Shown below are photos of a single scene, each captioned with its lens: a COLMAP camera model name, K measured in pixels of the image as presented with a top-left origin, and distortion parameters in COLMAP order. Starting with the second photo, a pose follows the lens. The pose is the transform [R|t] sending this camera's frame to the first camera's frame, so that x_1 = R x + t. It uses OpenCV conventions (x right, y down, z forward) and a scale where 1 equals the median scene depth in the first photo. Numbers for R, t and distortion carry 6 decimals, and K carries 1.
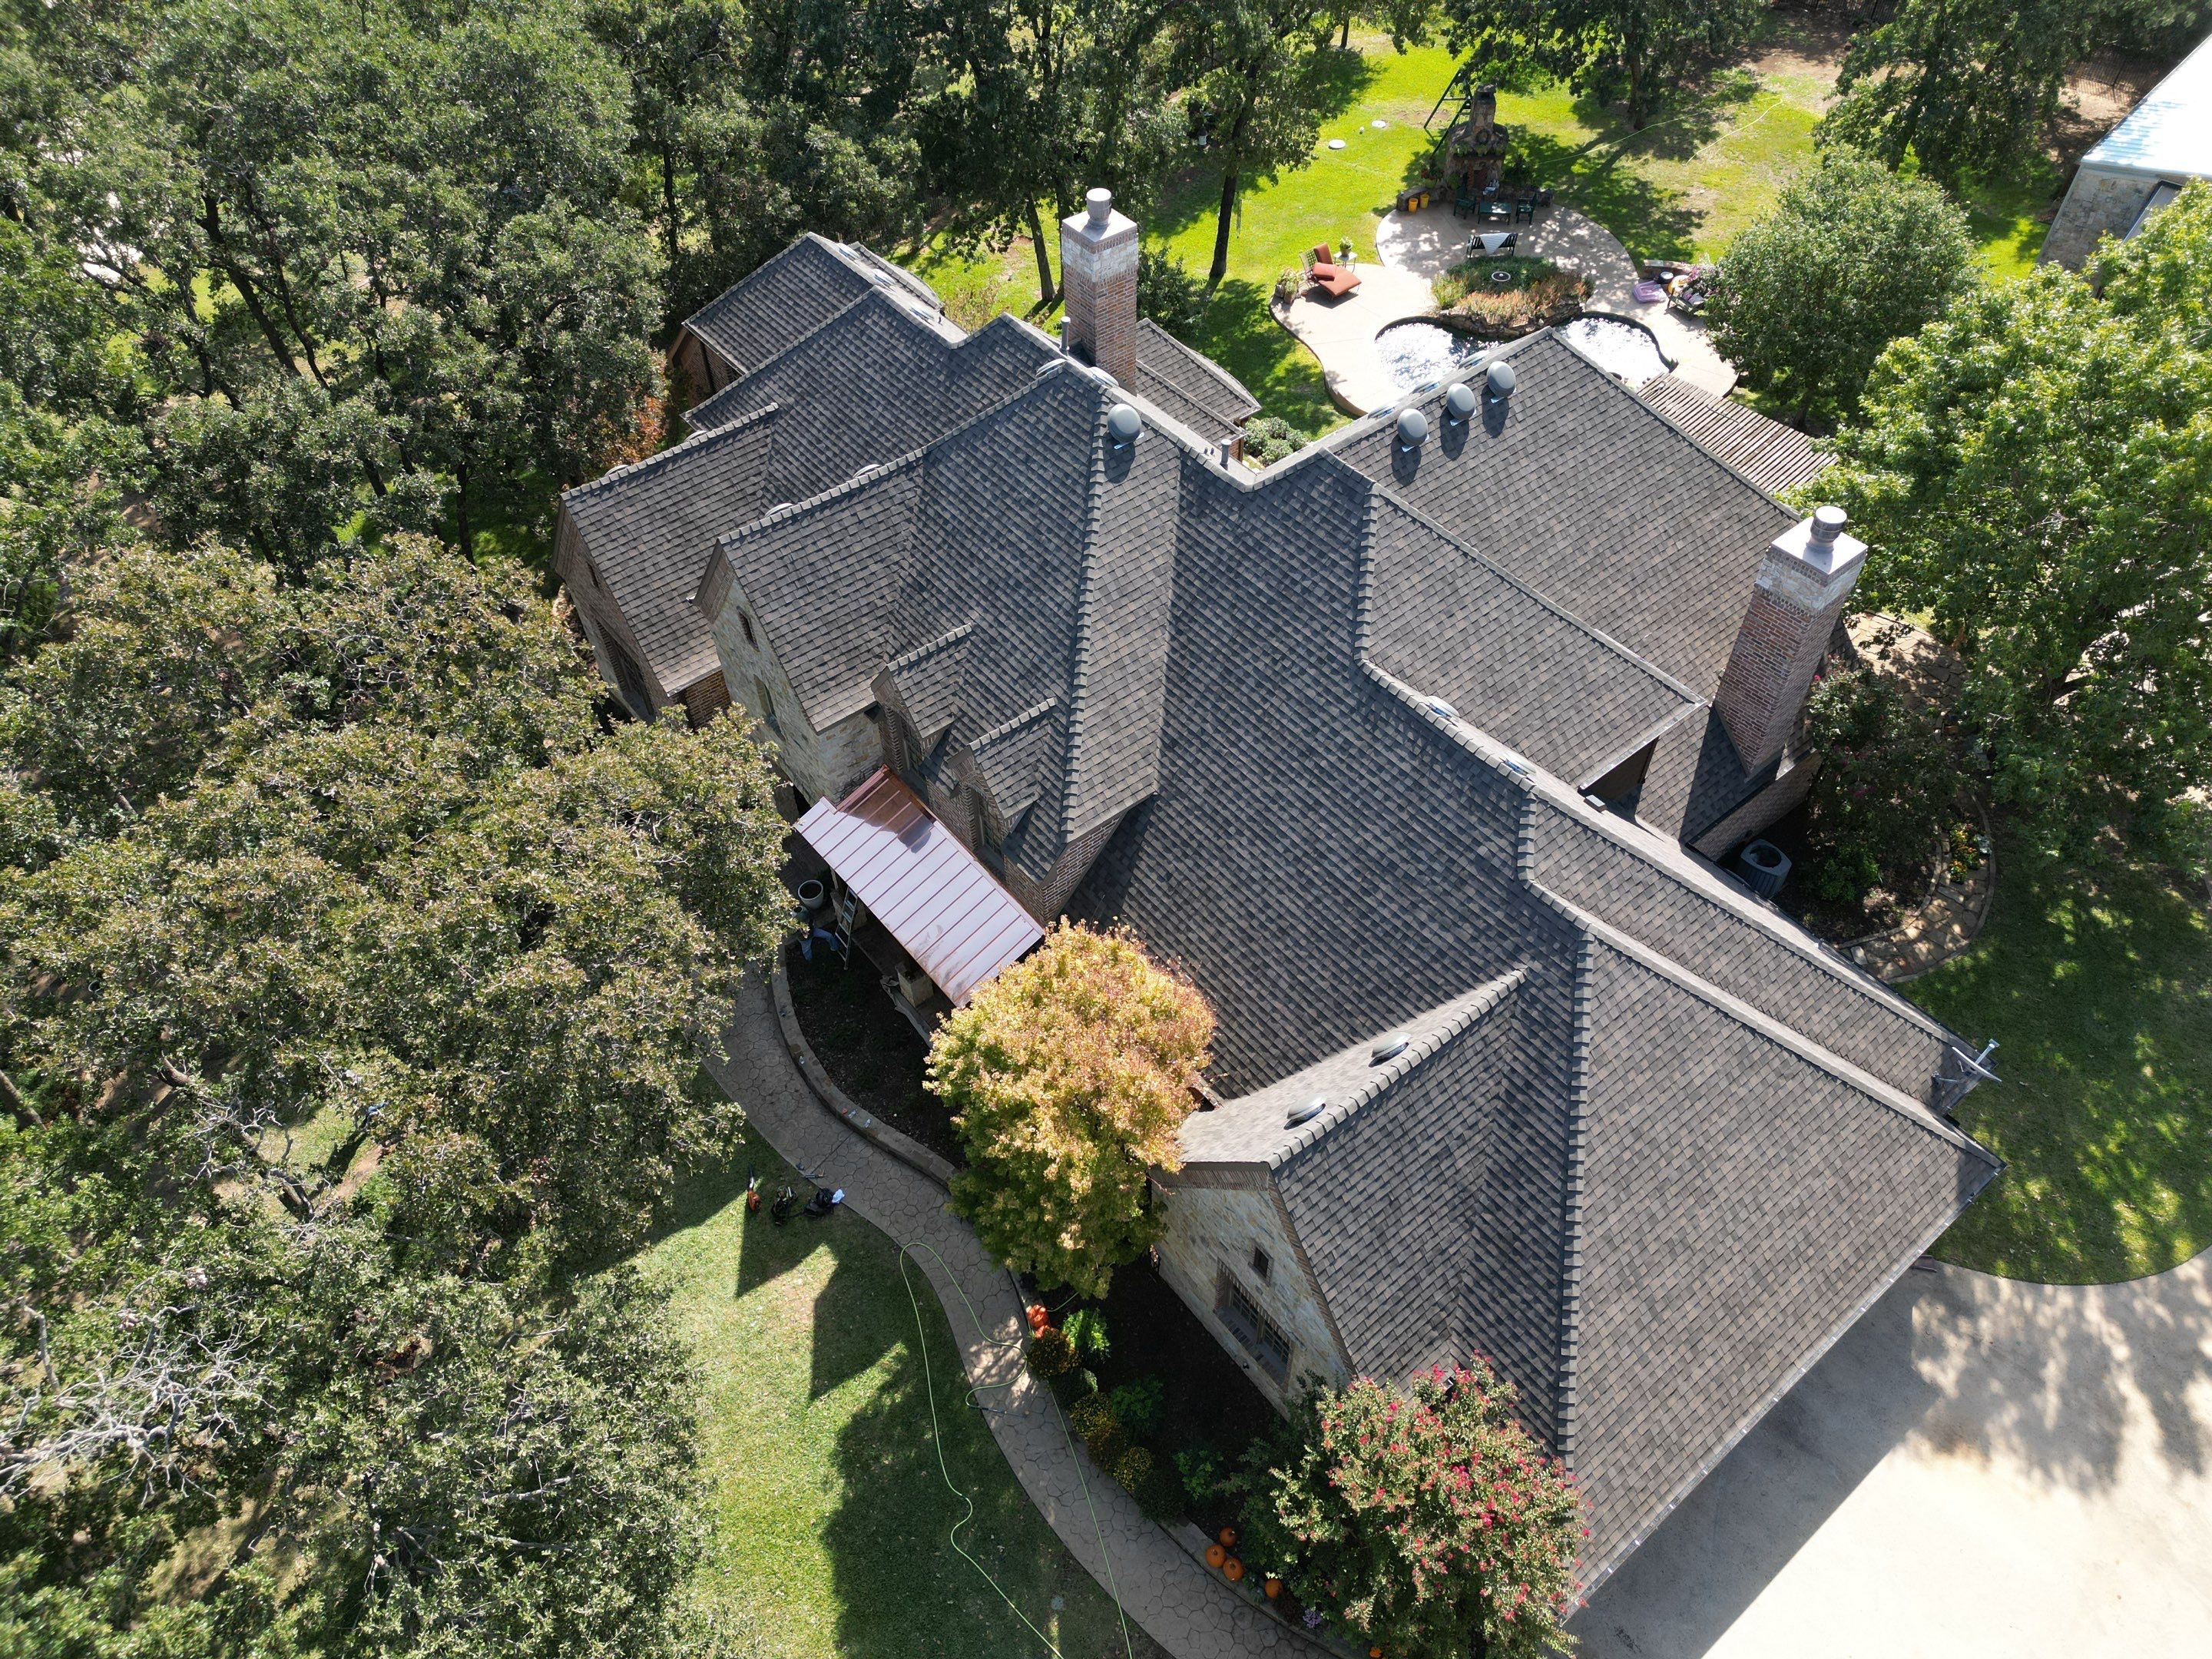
lens RADIAL K [[1548.4, 0, 1067.0], [0, 1548.4, 829.4], [0, 0, 1]] dist [0.041607, -0.003874]
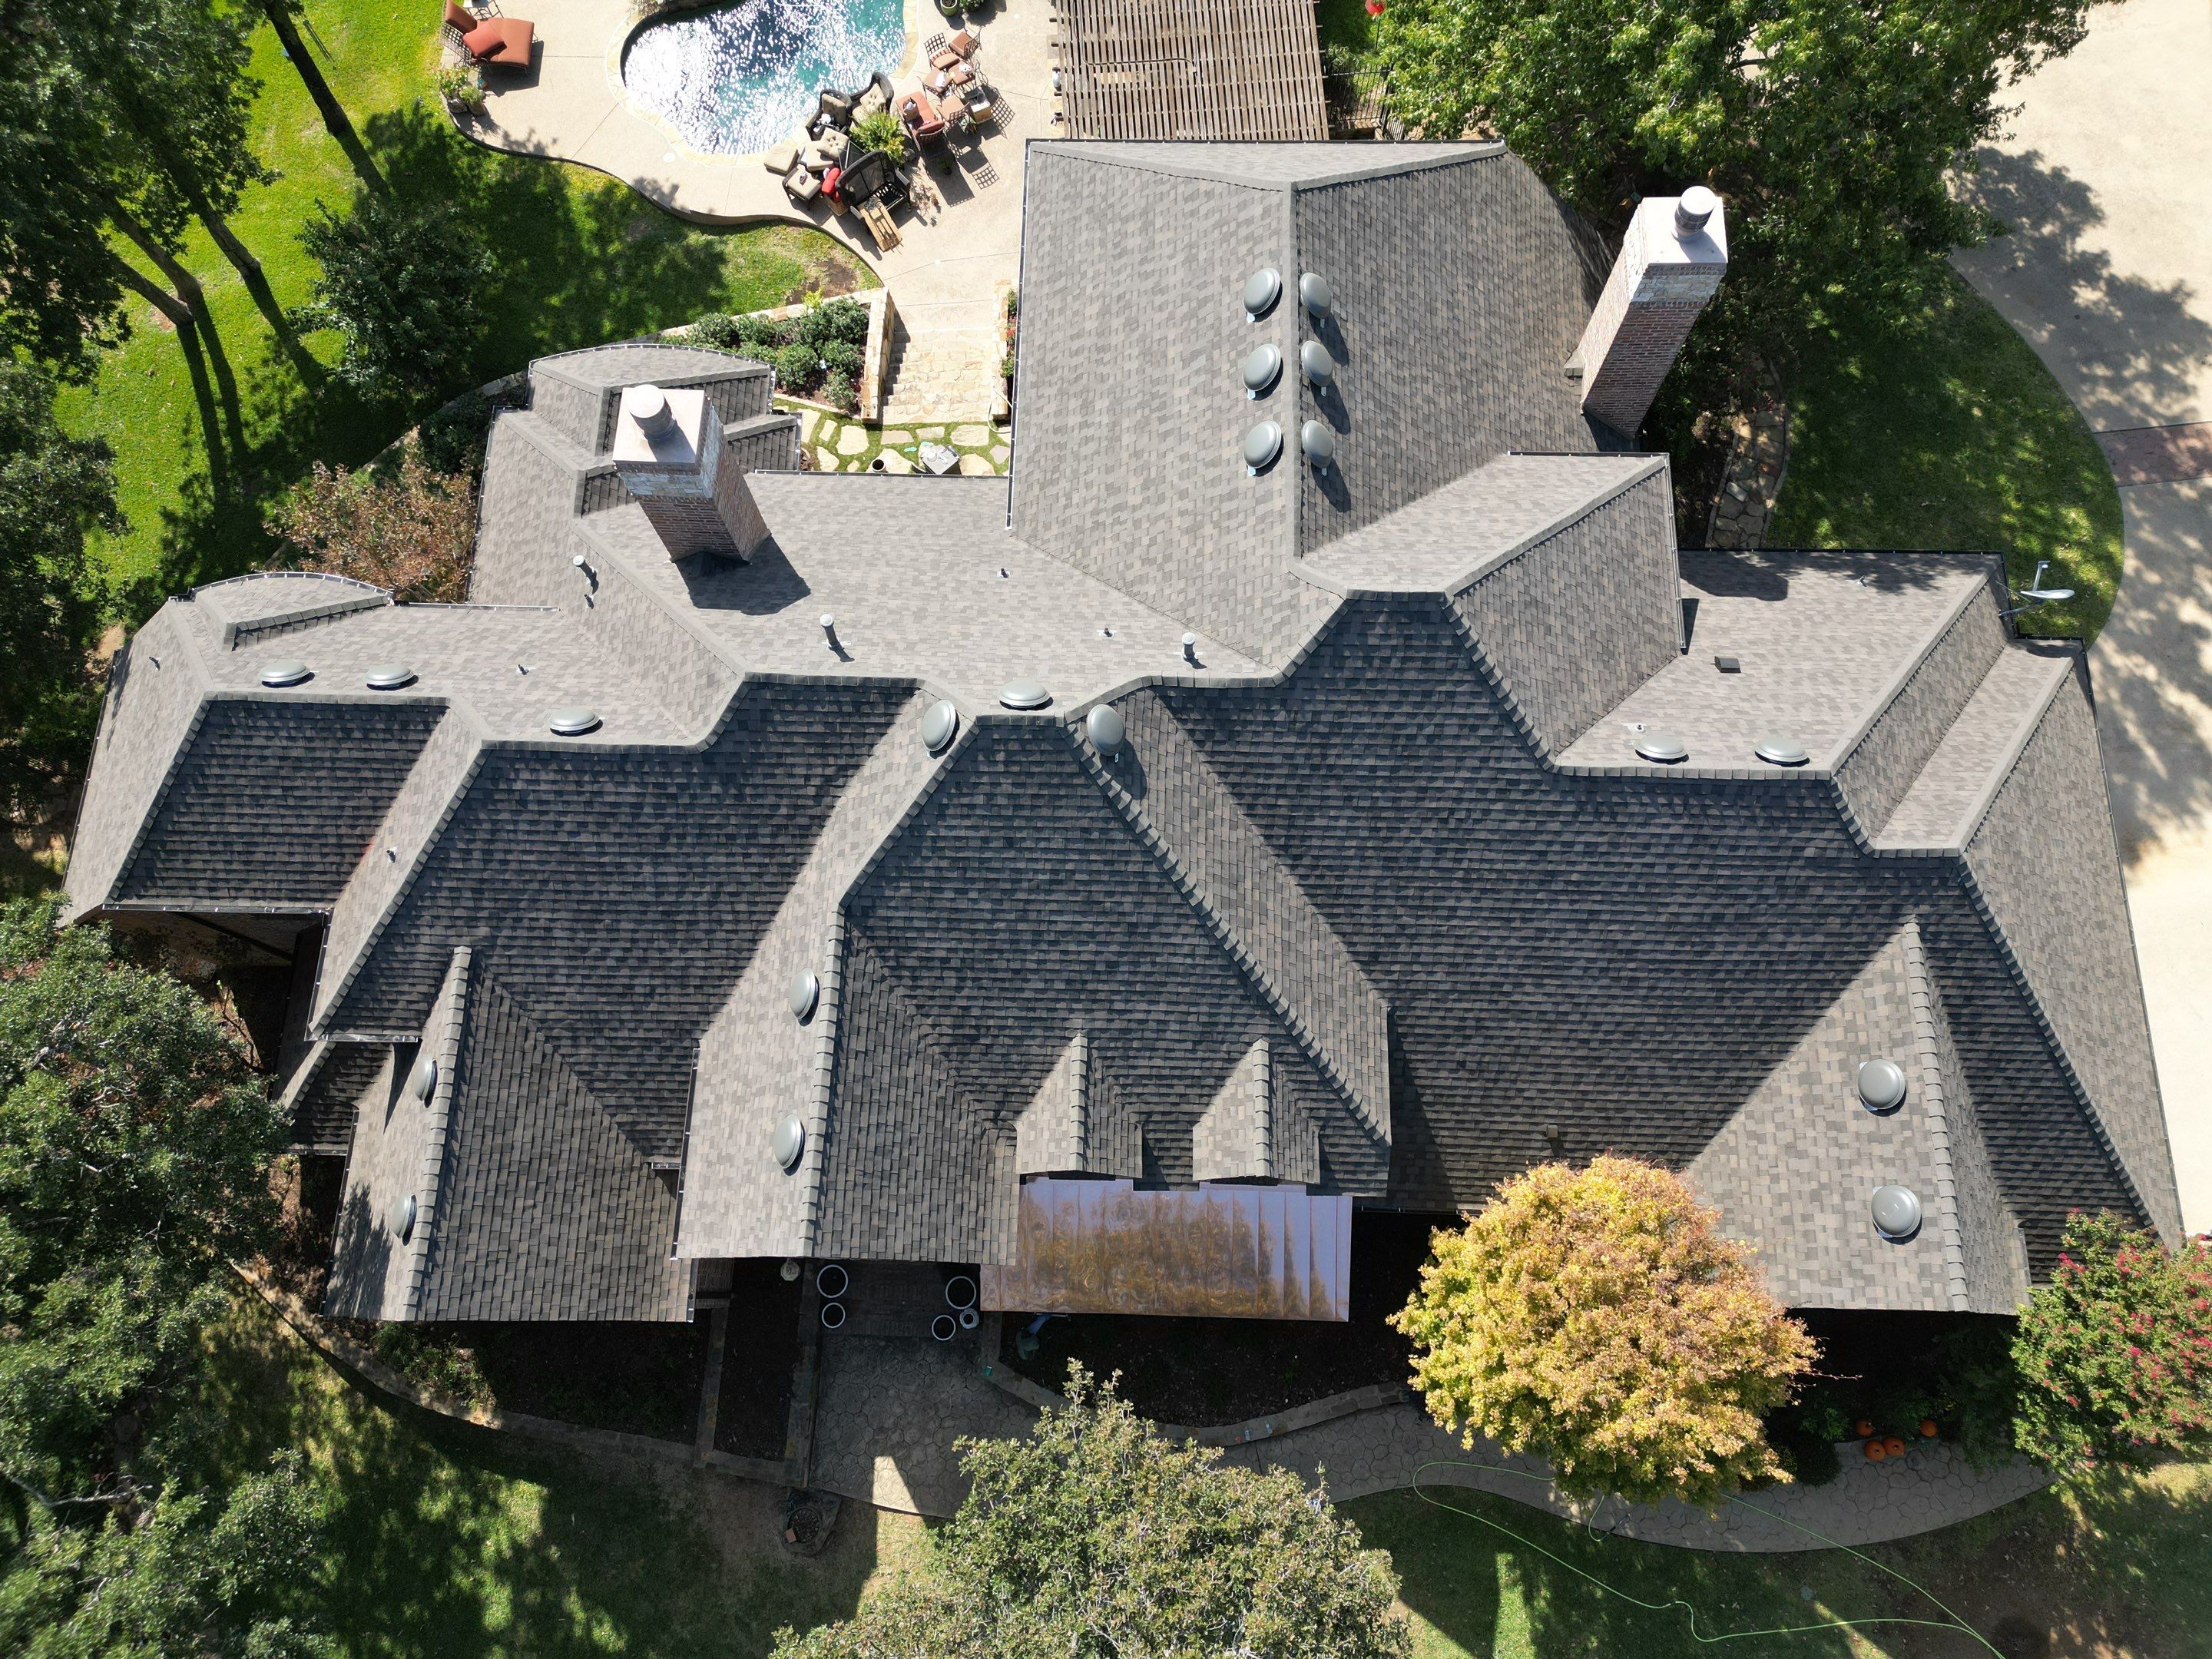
lens RADIAL K [[1548.4, 0, 1067.0], [0, 1548.4, 829.4], [0, 0, 1]] dist [0.041607, -0.003874]
pose [[0.635056, -0.736689, 0.232365, -0.169943], [0.585784, 0.655366, 0.476815, -0.569822], [-0.503549, -0.166688, 0.847734, 0.393840]]
